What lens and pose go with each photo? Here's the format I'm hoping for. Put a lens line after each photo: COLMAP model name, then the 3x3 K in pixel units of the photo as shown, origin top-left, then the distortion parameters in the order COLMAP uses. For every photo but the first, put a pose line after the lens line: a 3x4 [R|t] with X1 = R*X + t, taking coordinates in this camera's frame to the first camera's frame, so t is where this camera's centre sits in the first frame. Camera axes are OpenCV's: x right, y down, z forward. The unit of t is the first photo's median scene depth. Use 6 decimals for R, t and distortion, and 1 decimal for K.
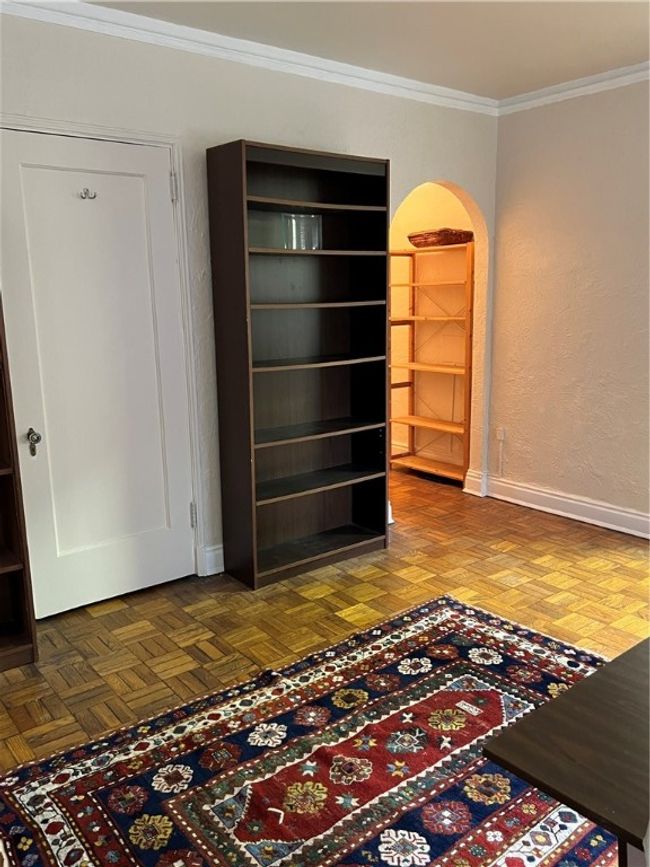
lens RADIAL K [[718.6, 0, 325.0], [0, 718.6, 433.5], [0, 0, 1]] dist [0.094337, -0.101562]
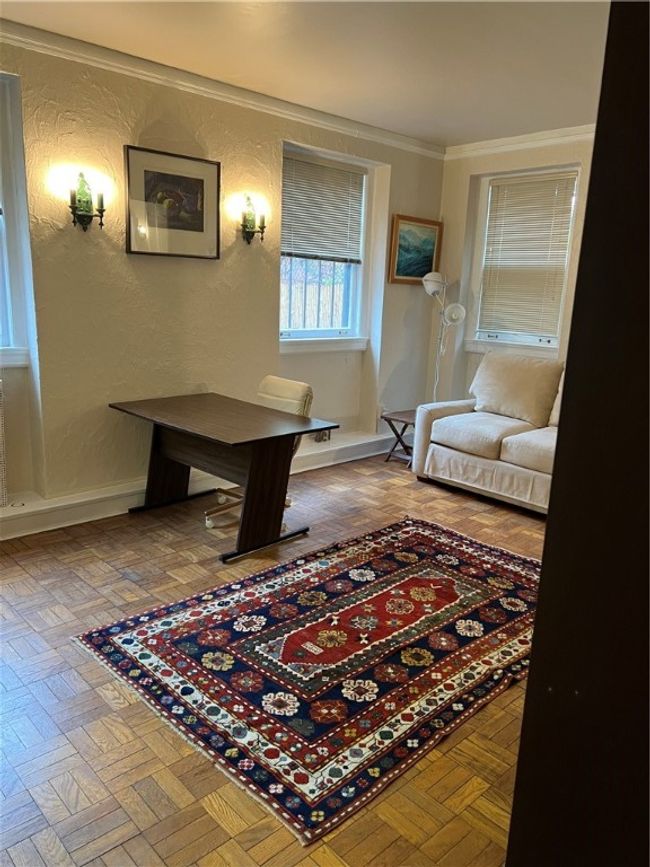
lens RADIAL K [[624.0, 0, 325.0], [0, 624.0, 433.5], [0, 0, 1]] dist [0.083425, -0.095835]
pose [[-0.995908, -0.006050, -0.090173, 0.238146], [-0.042842, 0.910132, 0.412097, -0.299290], [0.079576, 0.414274, -0.906667, 1.559618]]
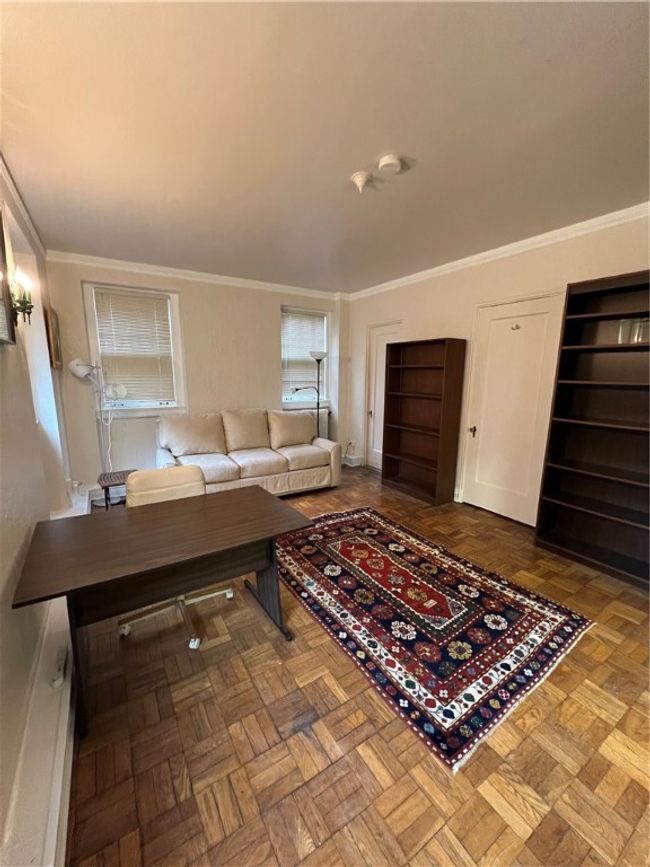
lens RADIAL K [[344.0, 0, 325.0], [0, 344.0, 433.5], [0, 0, 1]] dist [0.001899, 0.000447]
pose [[-0.111642, 0.181852, -0.976968, 0.867164], [-0.198338, 0.959256, 0.201220, -0.127400], [0.973755, 0.216235, -0.071025, 0.637344]]
